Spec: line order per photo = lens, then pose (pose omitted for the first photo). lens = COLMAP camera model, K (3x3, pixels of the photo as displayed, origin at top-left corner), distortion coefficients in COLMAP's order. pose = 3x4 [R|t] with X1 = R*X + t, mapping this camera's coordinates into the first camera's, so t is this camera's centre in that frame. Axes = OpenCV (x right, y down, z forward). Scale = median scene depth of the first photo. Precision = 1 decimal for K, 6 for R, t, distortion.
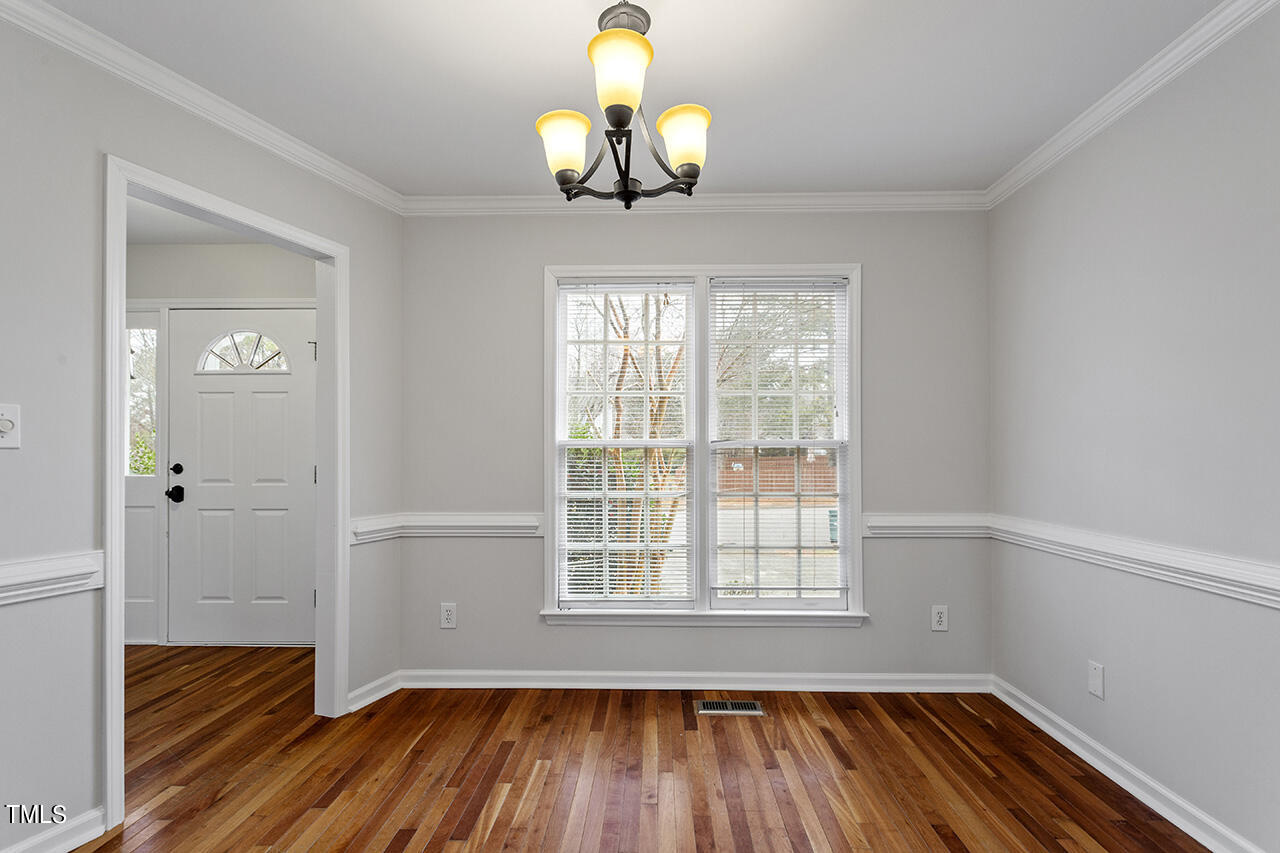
lens RADIAL K [[607.1, 0, 641.5], [0, 607.1, 461.9], [0, 0, 1]] dist [0.005683, 0.000447]
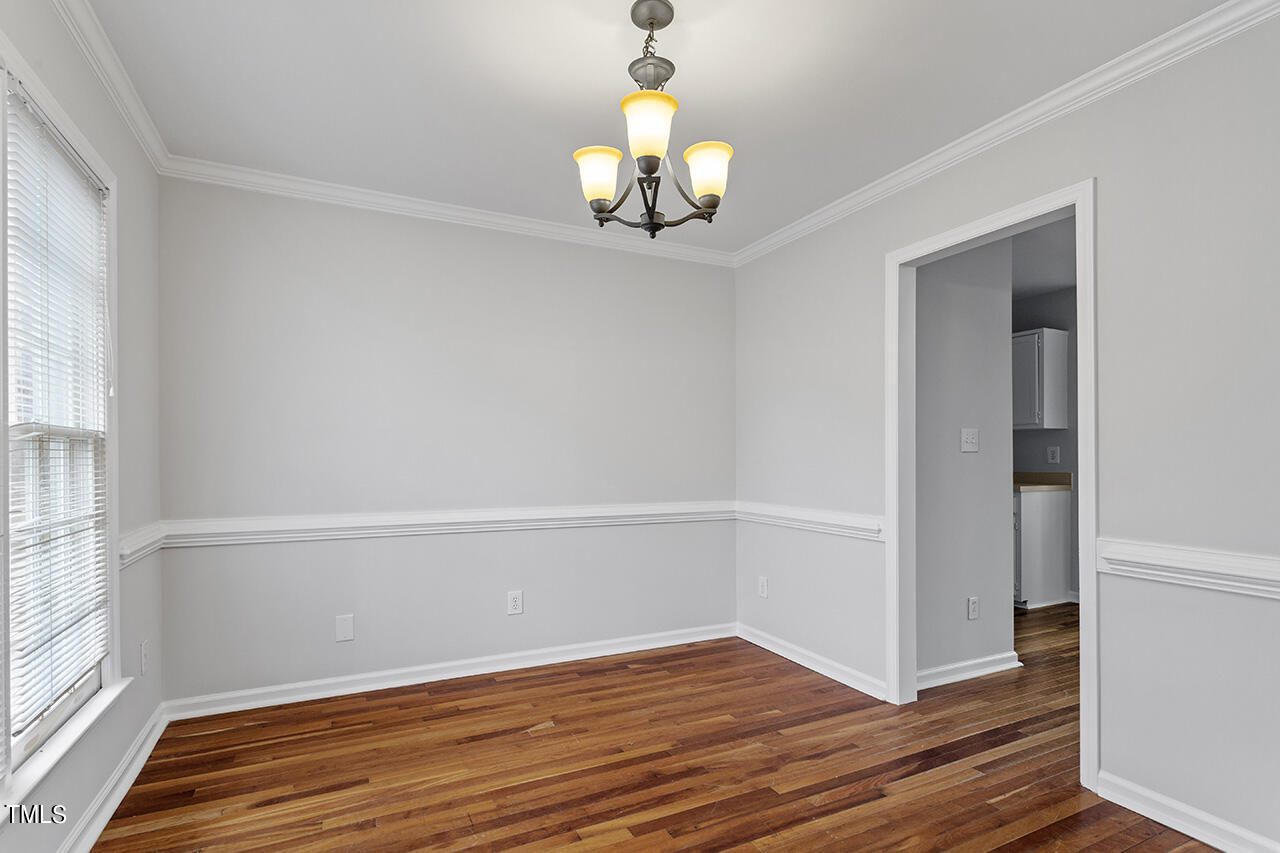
lens RADIAL K [[623.0, 0, 637.9], [0, 623.0, 461.1], [0, 0, 1]] dist [0.000282, 0.001464]
pose [[-0.465324, -0.009013, 0.885094, -0.643997], [-0.004399, 0.999959, 0.007870, -0.014153], [-0.885129, -0.000231, -0.465345, 0.949618]]
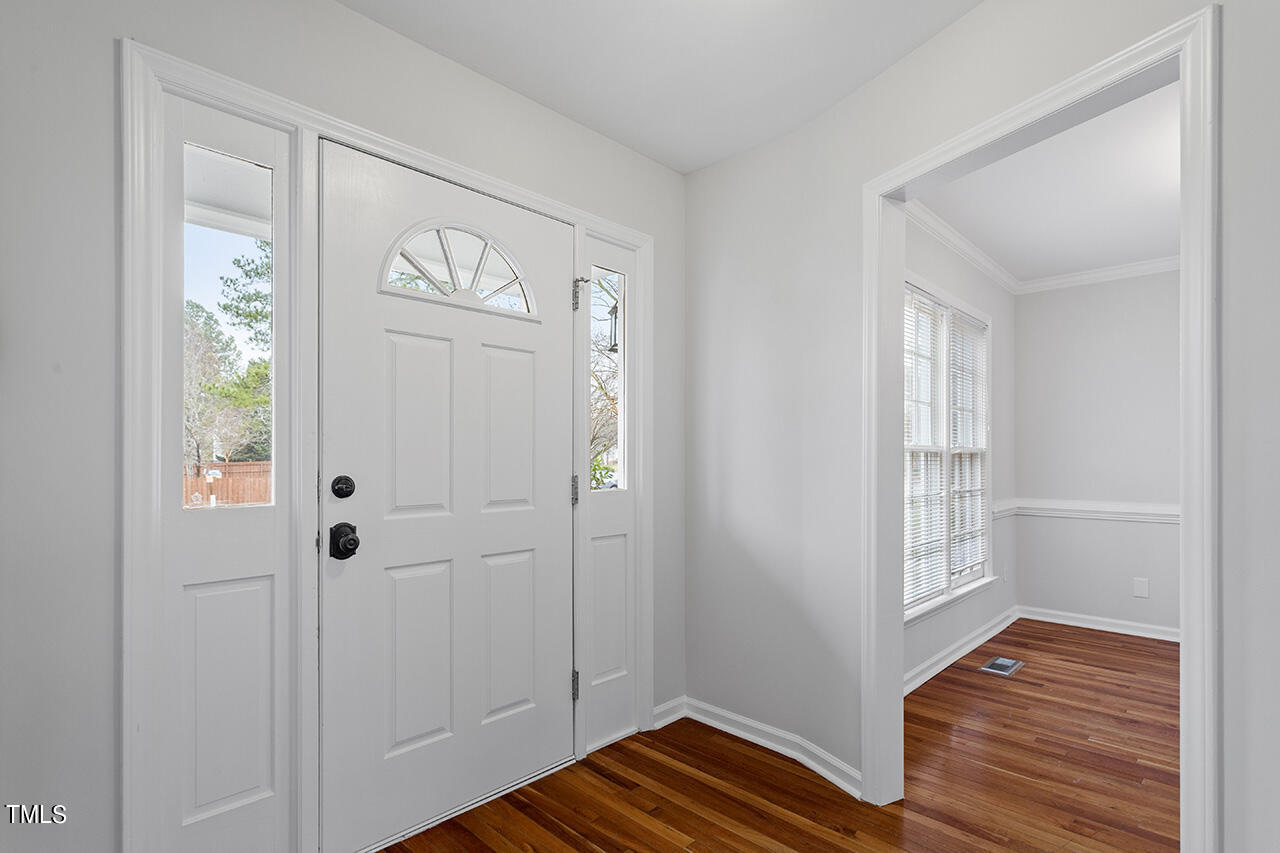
lens RADIAL K [[607.1, 0, 641.5], [0, 607.1, 461.9], [0, 0, 1]] dist [0.005683, 0.000447]
pose [[0.688235, -0.001580, 0.725486, -1.368220], [0.001935, 0.999998, 0.000343, -0.010969], [-0.725485, 0.001168, 0.688237, 0.745980]]
